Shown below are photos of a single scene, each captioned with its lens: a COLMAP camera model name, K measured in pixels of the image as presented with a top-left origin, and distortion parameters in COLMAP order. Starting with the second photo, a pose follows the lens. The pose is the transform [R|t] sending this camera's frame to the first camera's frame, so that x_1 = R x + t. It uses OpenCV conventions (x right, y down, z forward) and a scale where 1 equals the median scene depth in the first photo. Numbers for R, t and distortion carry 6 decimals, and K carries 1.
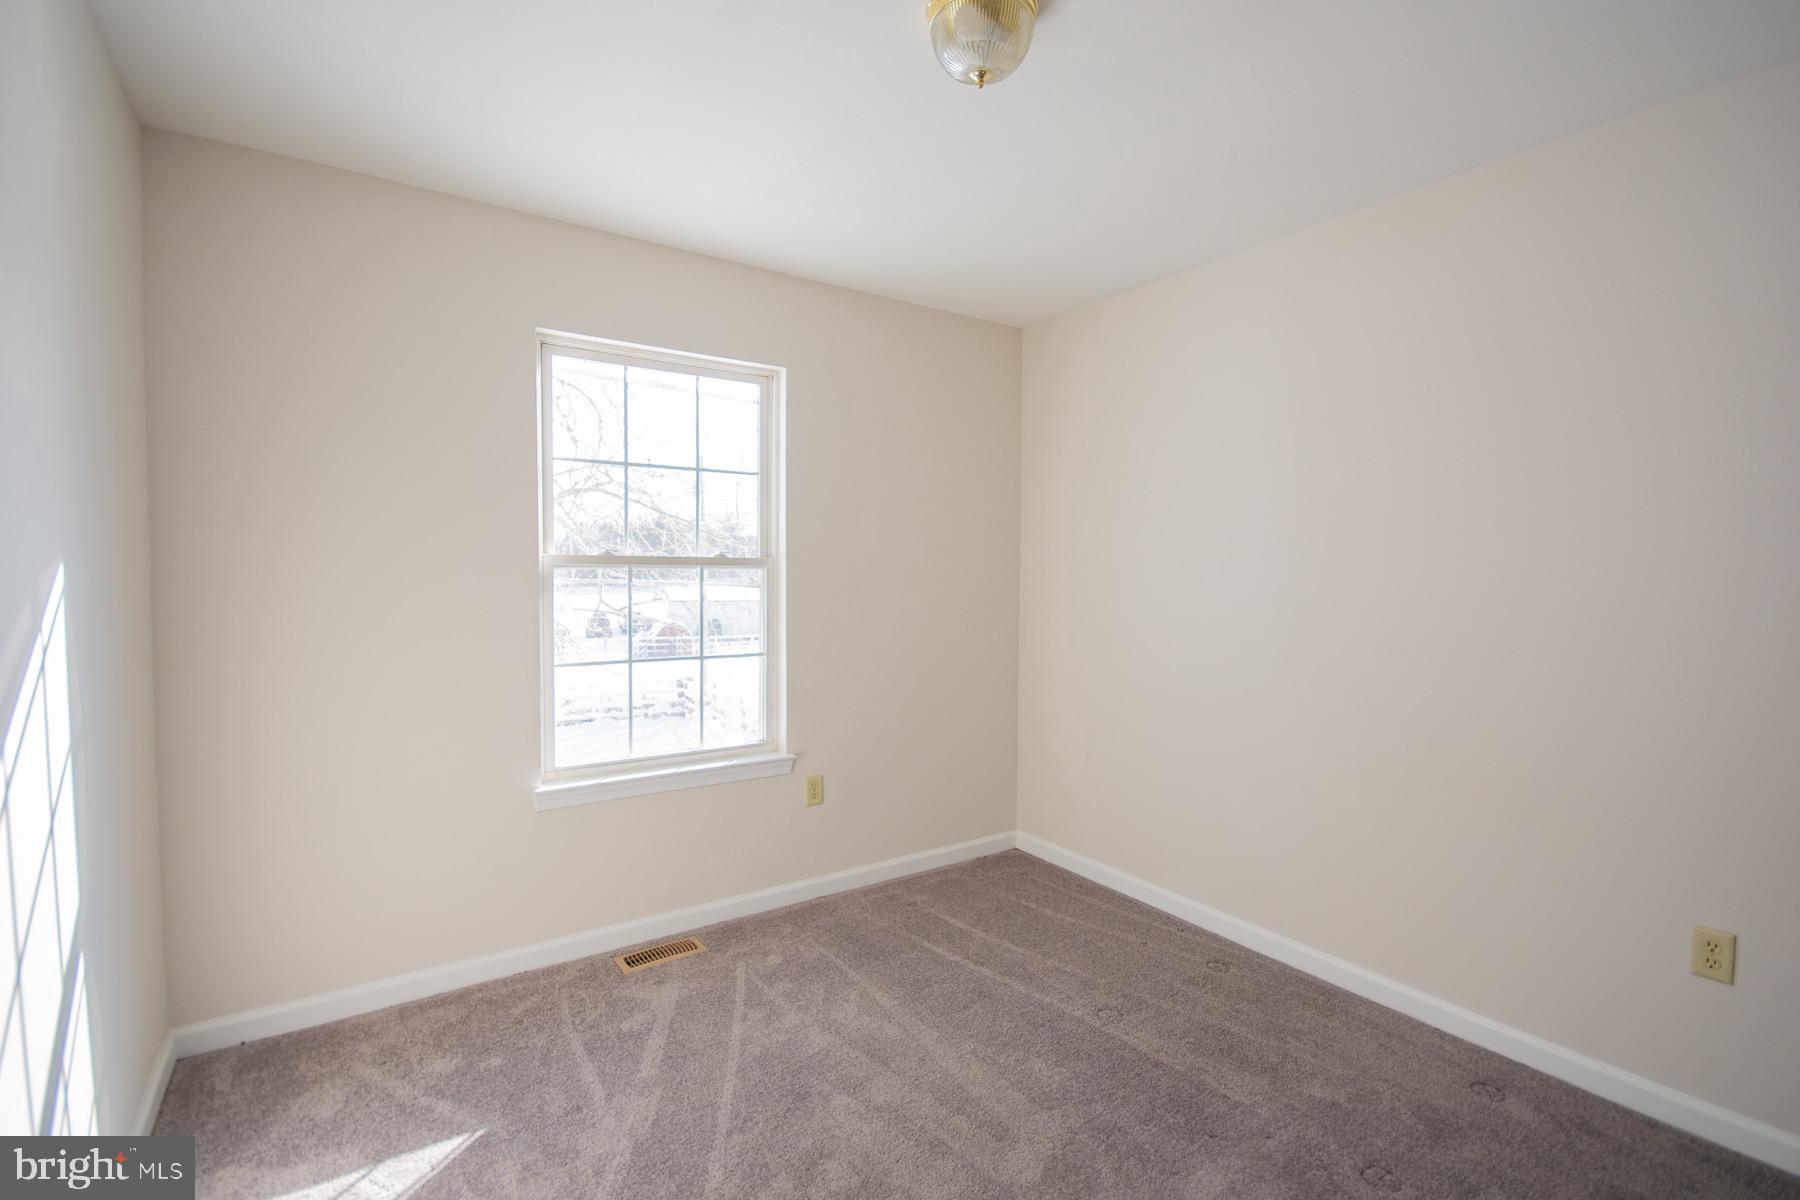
lens RADIAL K [[793.7, 0, 900.2], [0, 793.7, 604.7], [0, 0, 1]] dist [0.021929, -0.019453]
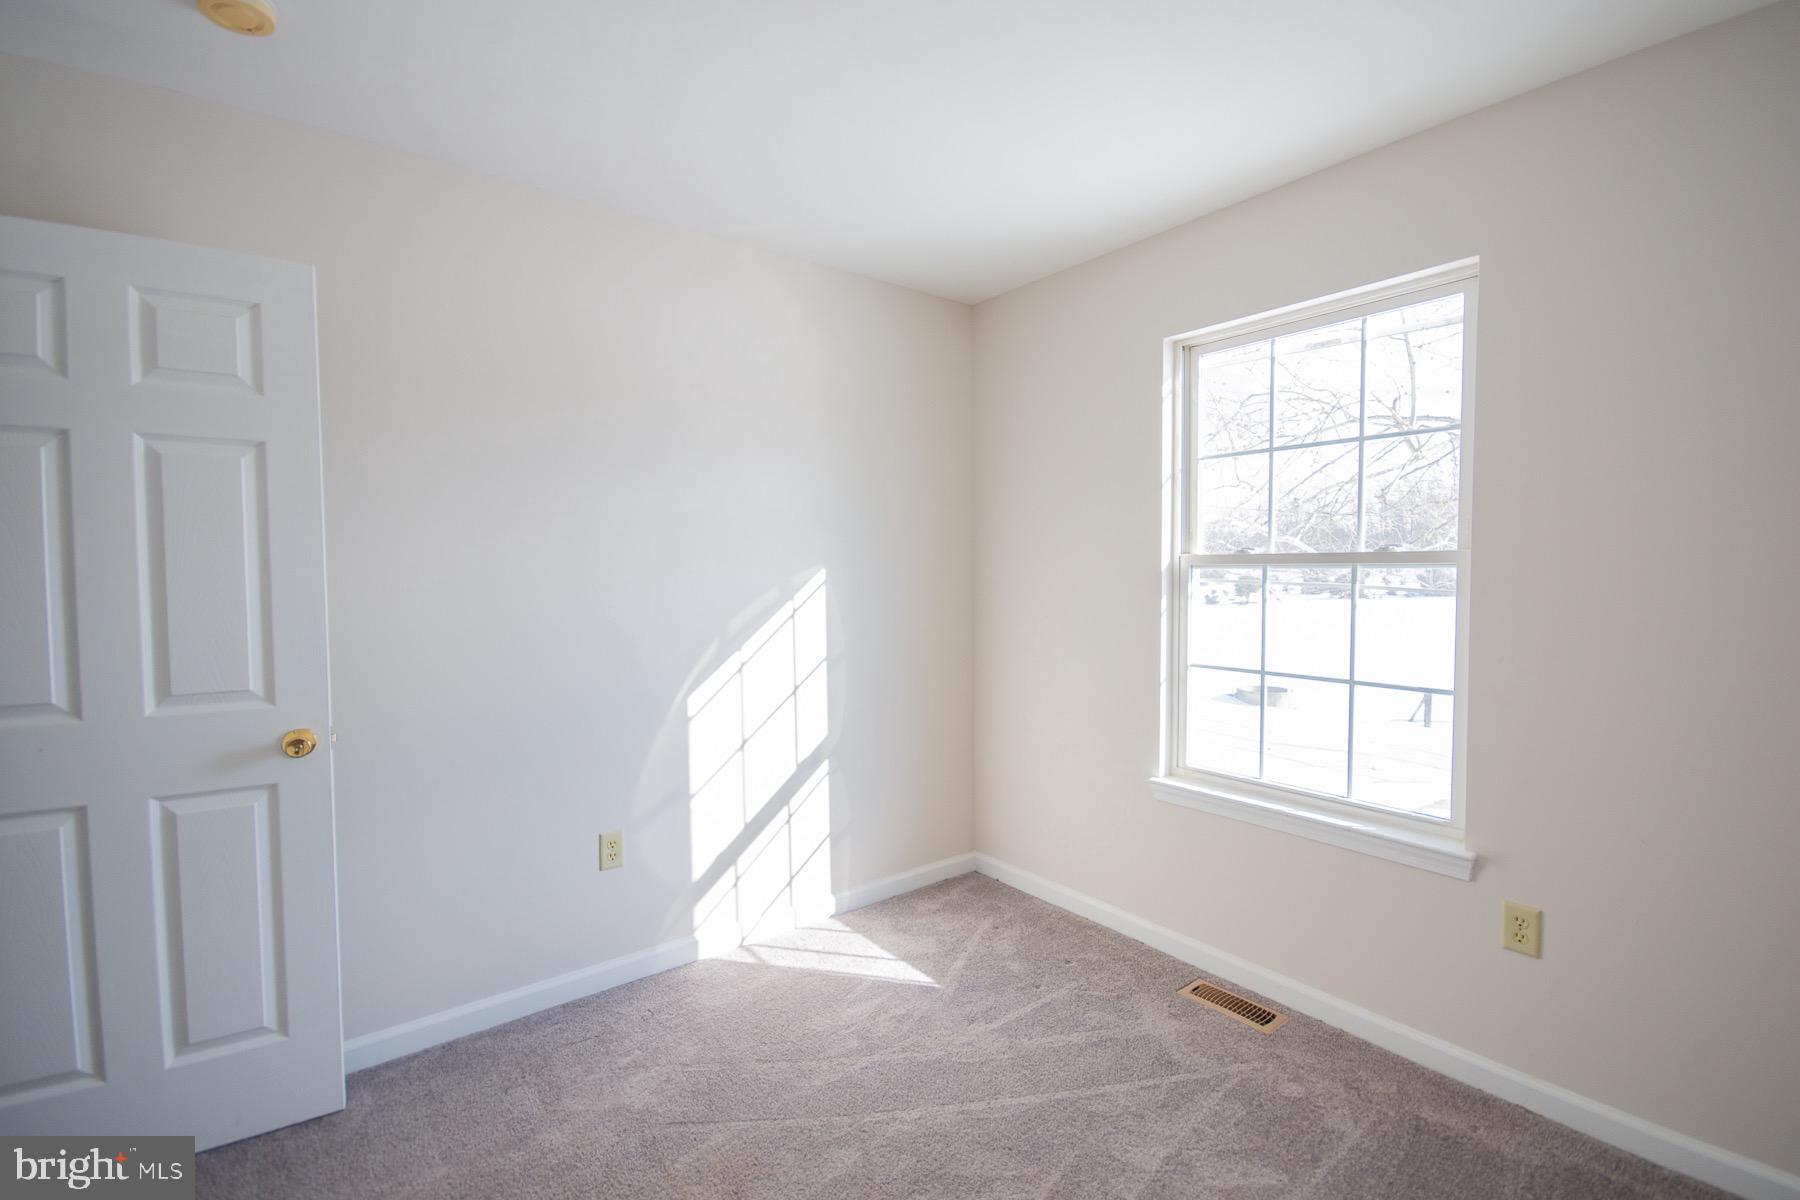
lens RADIAL K [[793.7, 0, 900.2], [0, 793.7, 604.7], [0, 0, 1]] dist [0.021929, -0.019453]
pose [[0.061145, 0.036008, -0.997479, 0.543243], [-0.038990, 0.998672, 0.033661, -0.019325], [0.997367, 0.036834, 0.062468, 0.563035]]
